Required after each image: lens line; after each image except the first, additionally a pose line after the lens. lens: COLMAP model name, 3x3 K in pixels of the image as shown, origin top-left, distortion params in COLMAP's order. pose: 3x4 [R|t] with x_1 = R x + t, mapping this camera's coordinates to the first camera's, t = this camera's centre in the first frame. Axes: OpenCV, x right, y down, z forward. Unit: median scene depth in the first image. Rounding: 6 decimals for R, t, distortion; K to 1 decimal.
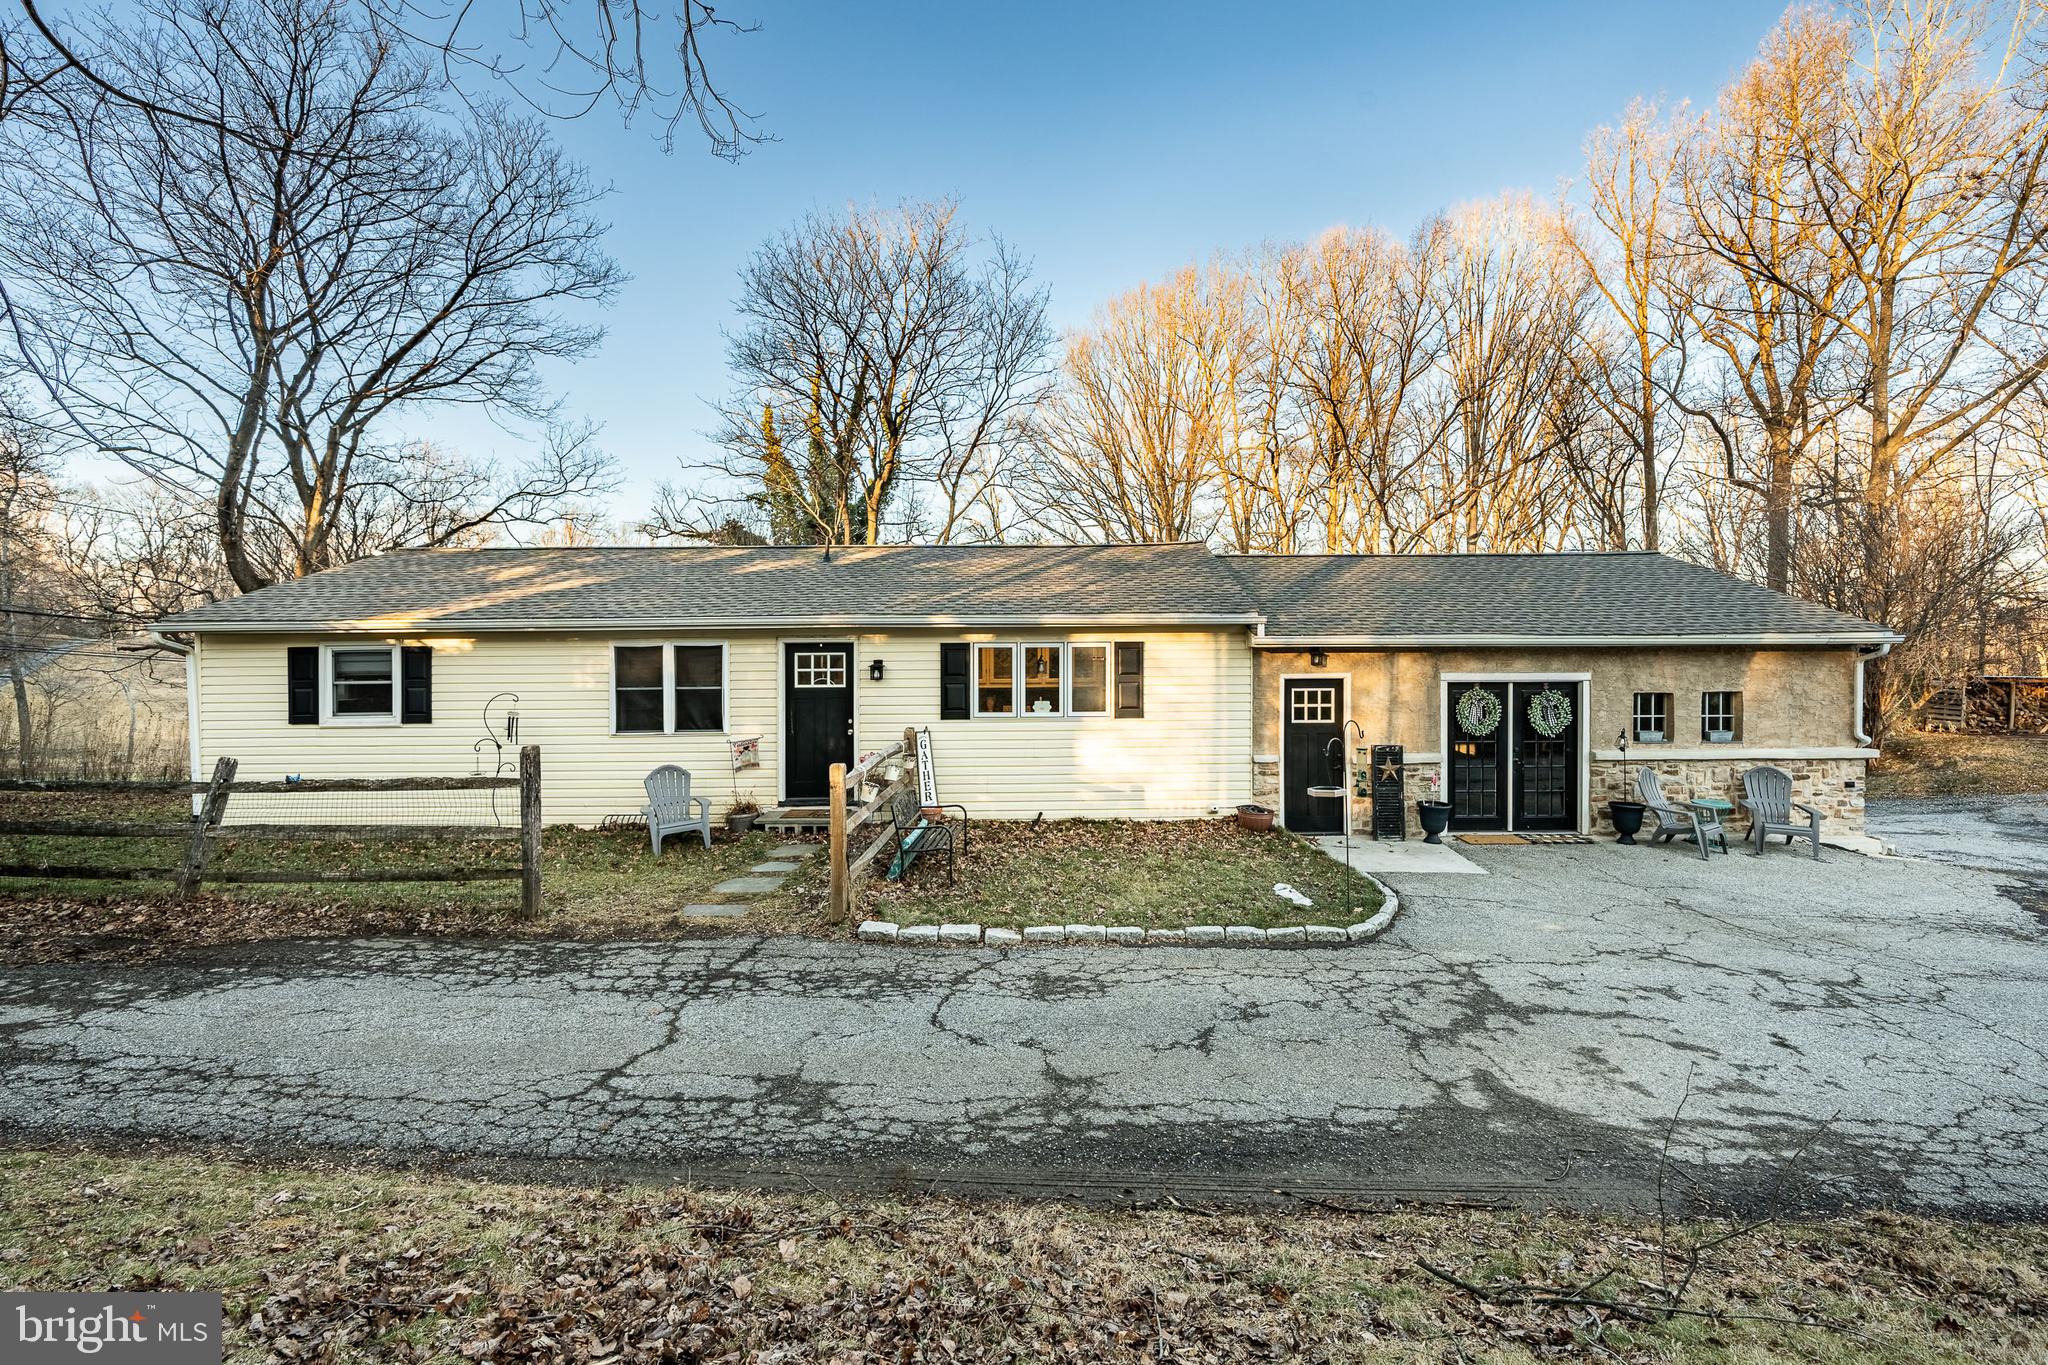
lens RADIAL K [[826.9, 0, 1031.4], [0, 826.9, 663.5], [0, 0, 1]] dist [0.001281, -0.000053]
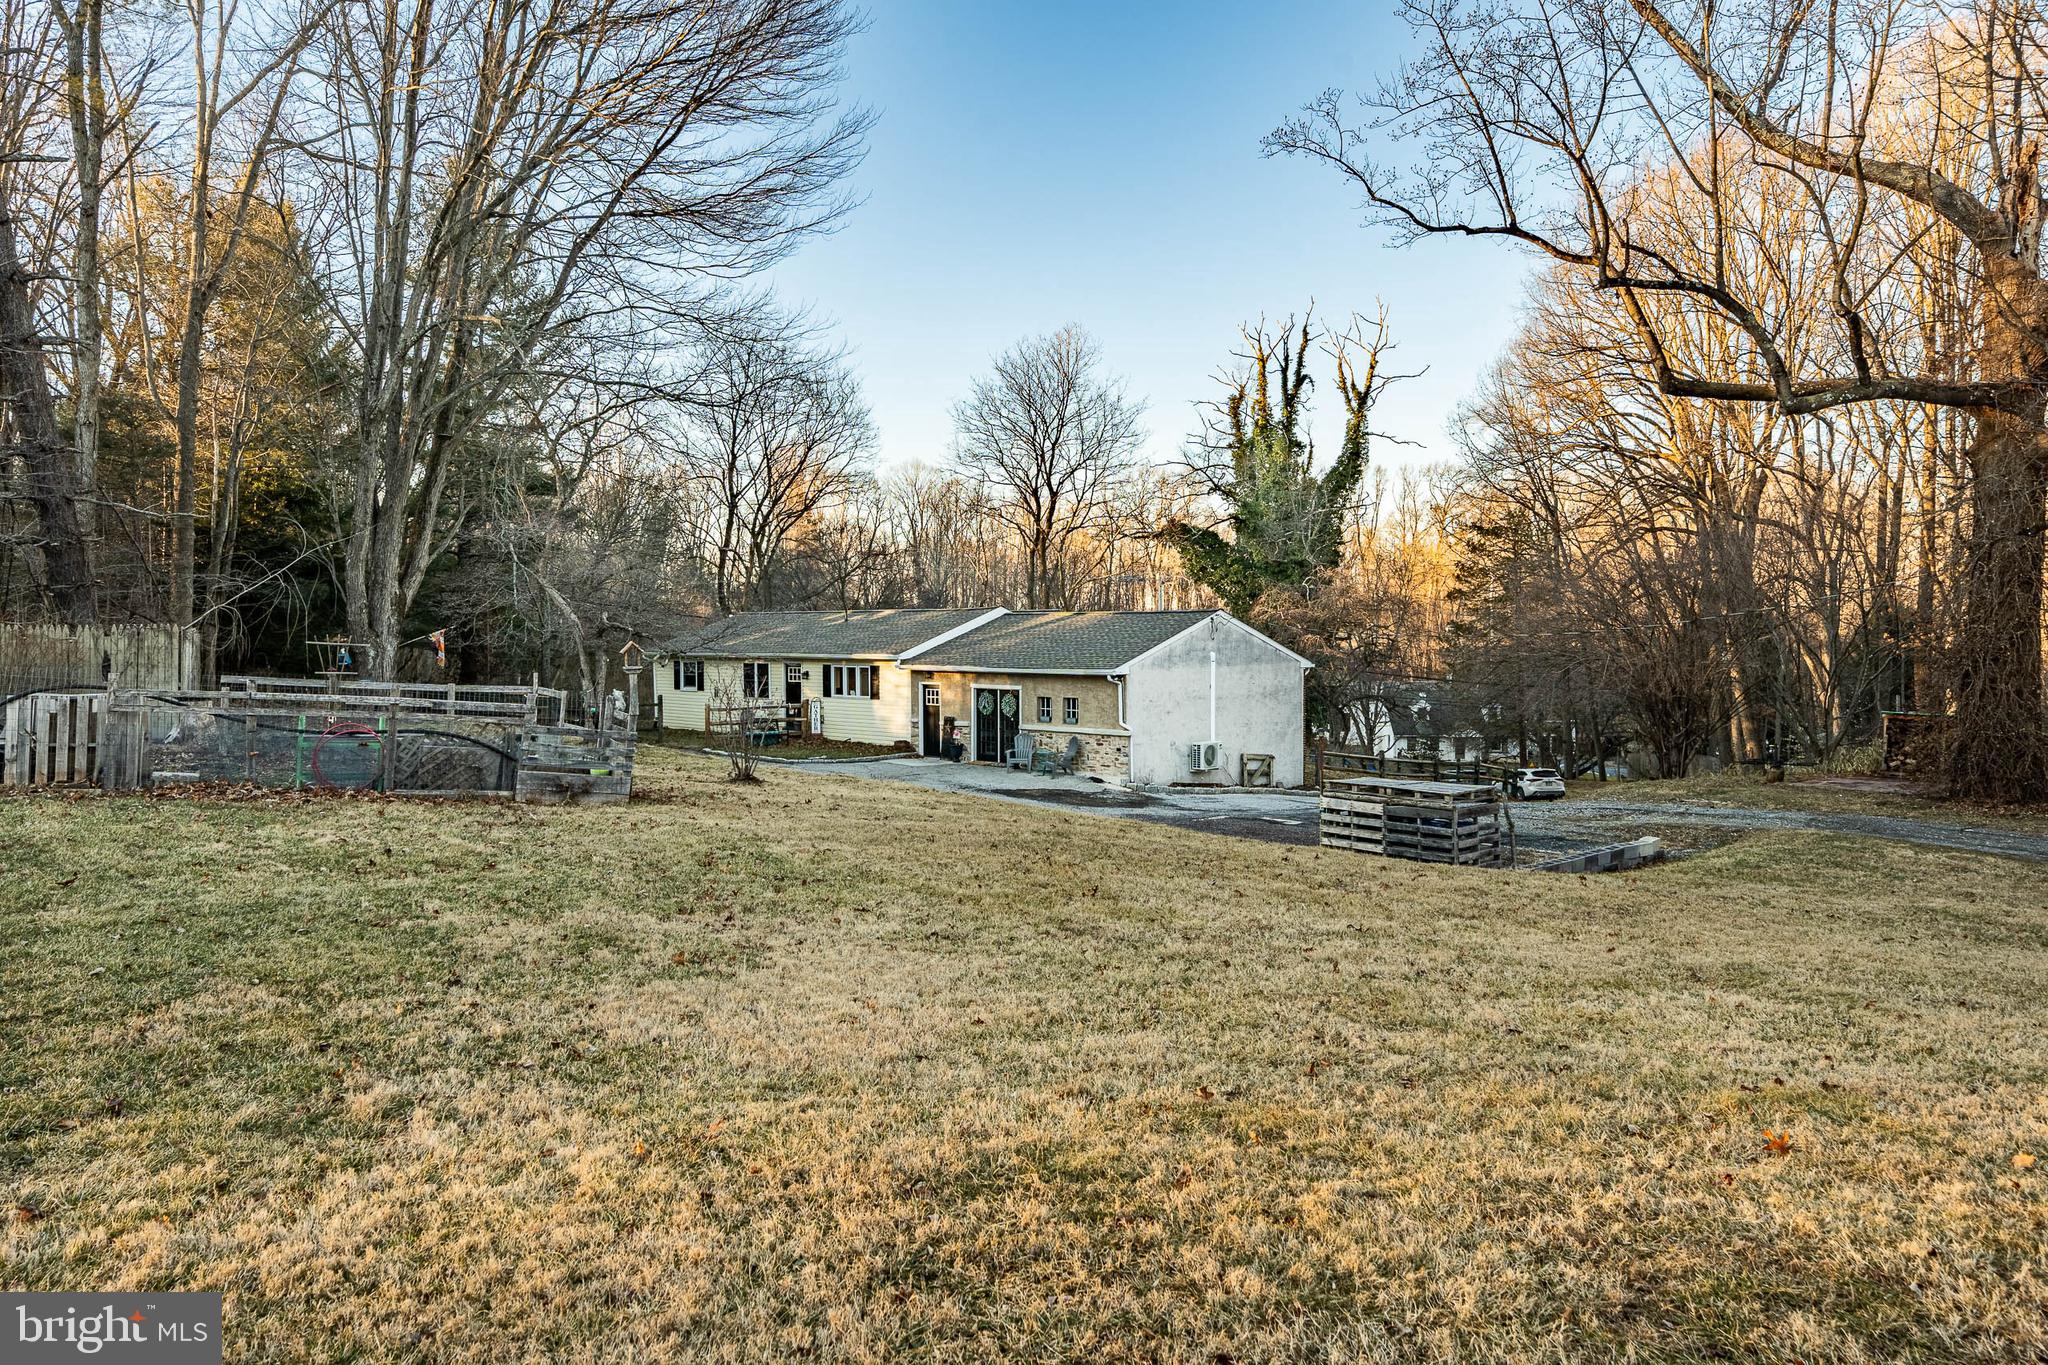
lens RADIAL K [[1395.6, 0, 1024.0], [0, 1395.6, 682.5], [0, 0, 1]] dist [-0.000237, -0.000036]
pose [[0.709992, 0.030288, -0.703558, 3.088778], [-0.003027, 0.999197, 0.039960, -0.134288], [0.704203, -0.026242, 0.709513, -1.419368]]
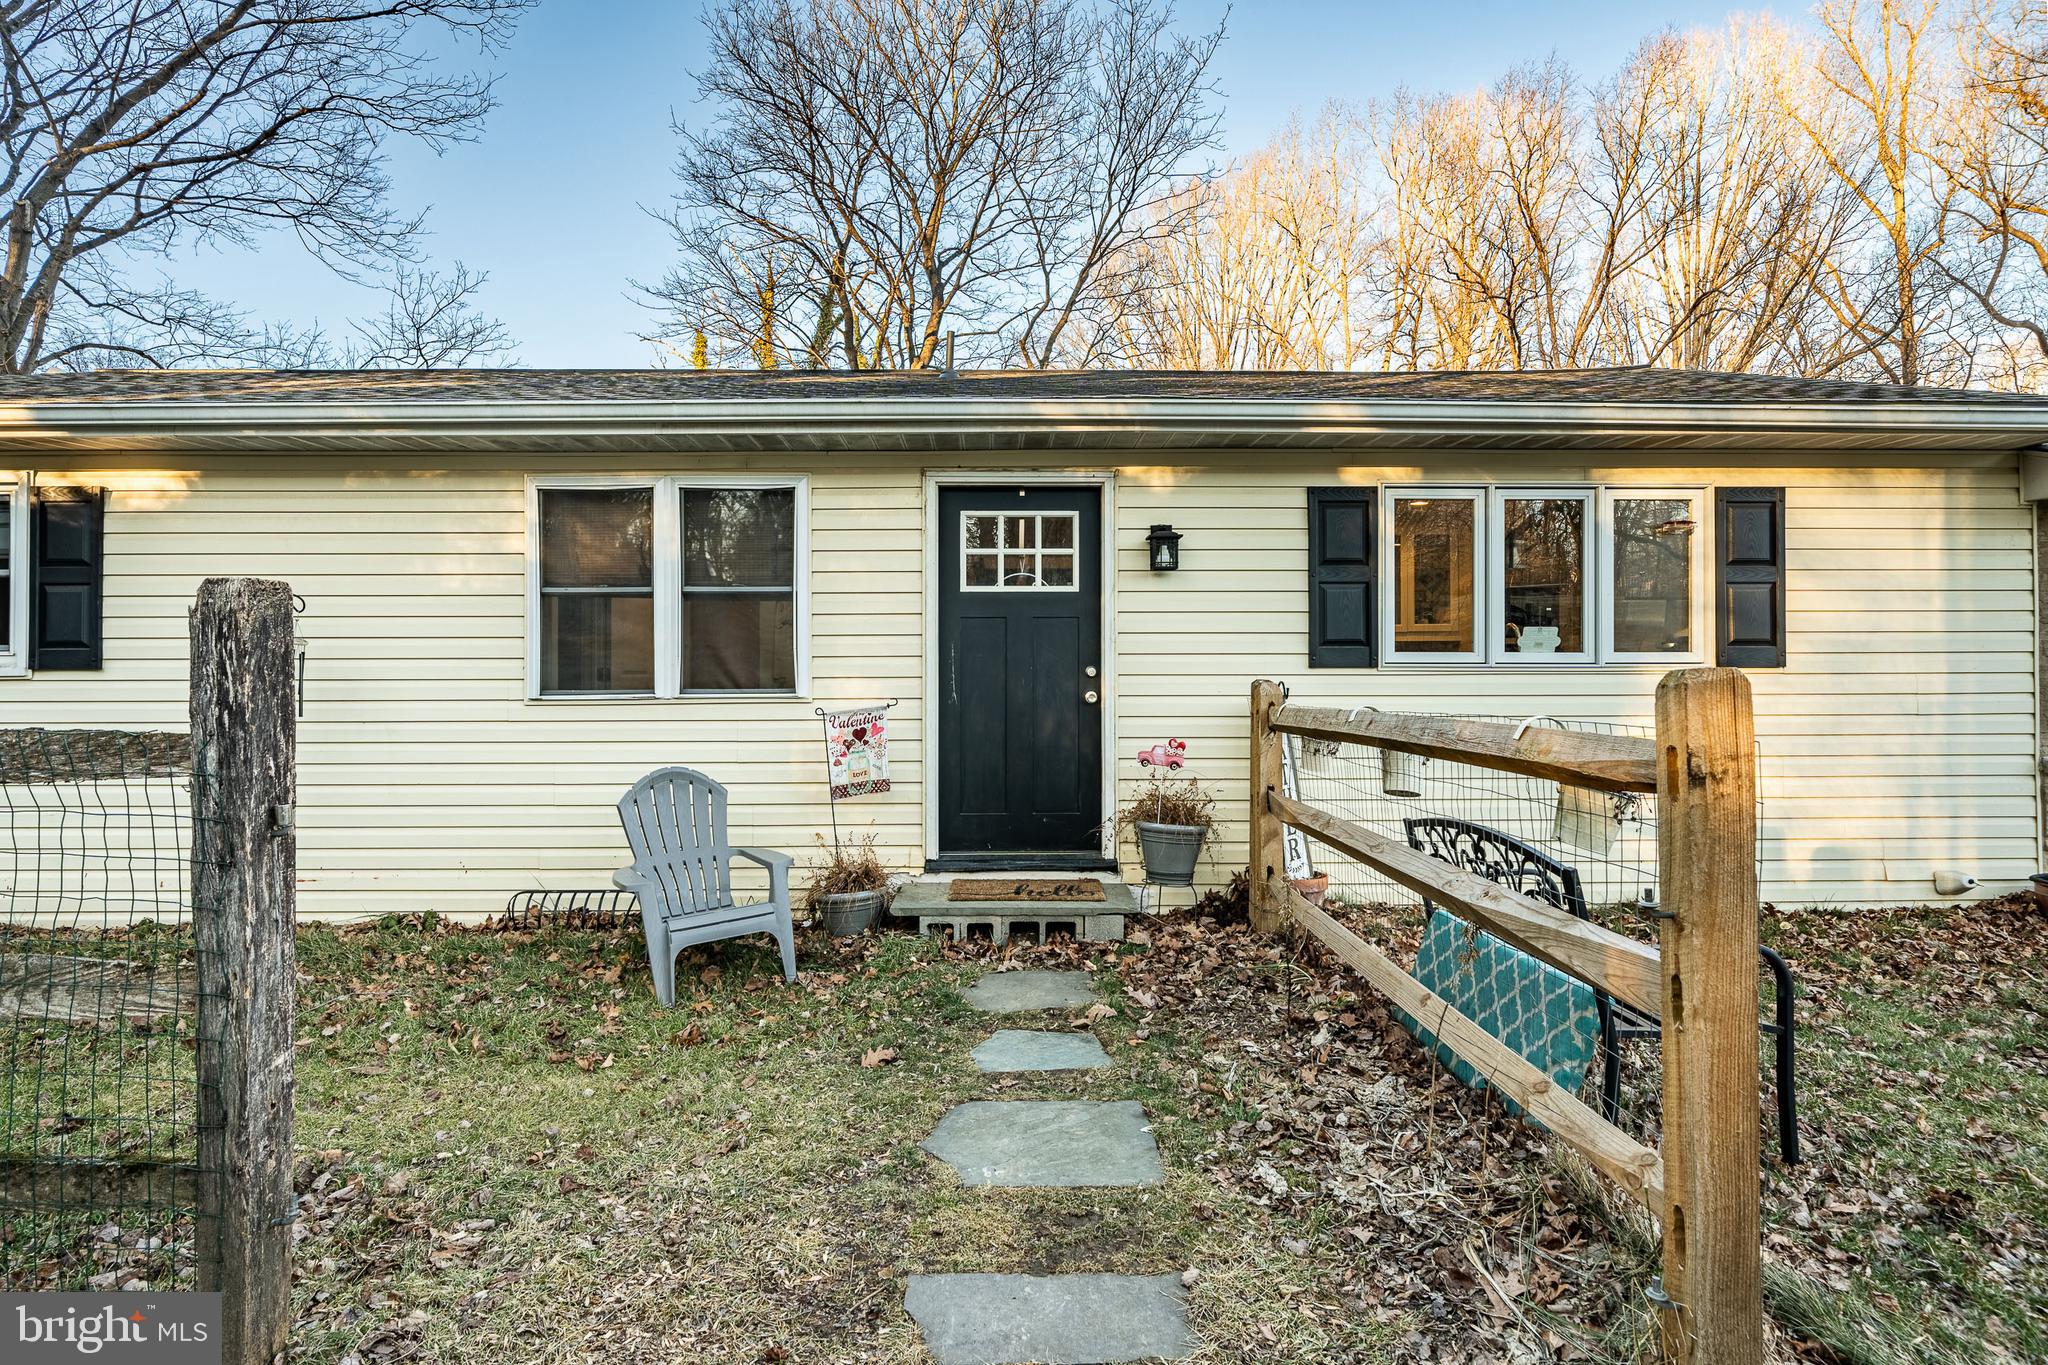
lens RADIAL K [[1055.1, 0, 1024.0], [0, 1055.1, 682.5], [0, 0, 1]] dist [-0.002768, -0.001126]
pose [[0.999984, 0.003751, 0.004254, -0.256006], [-0.003718, 0.999963, -0.007745, 0.079789], [-0.004283, 0.007729, 0.999961, 0.458551]]
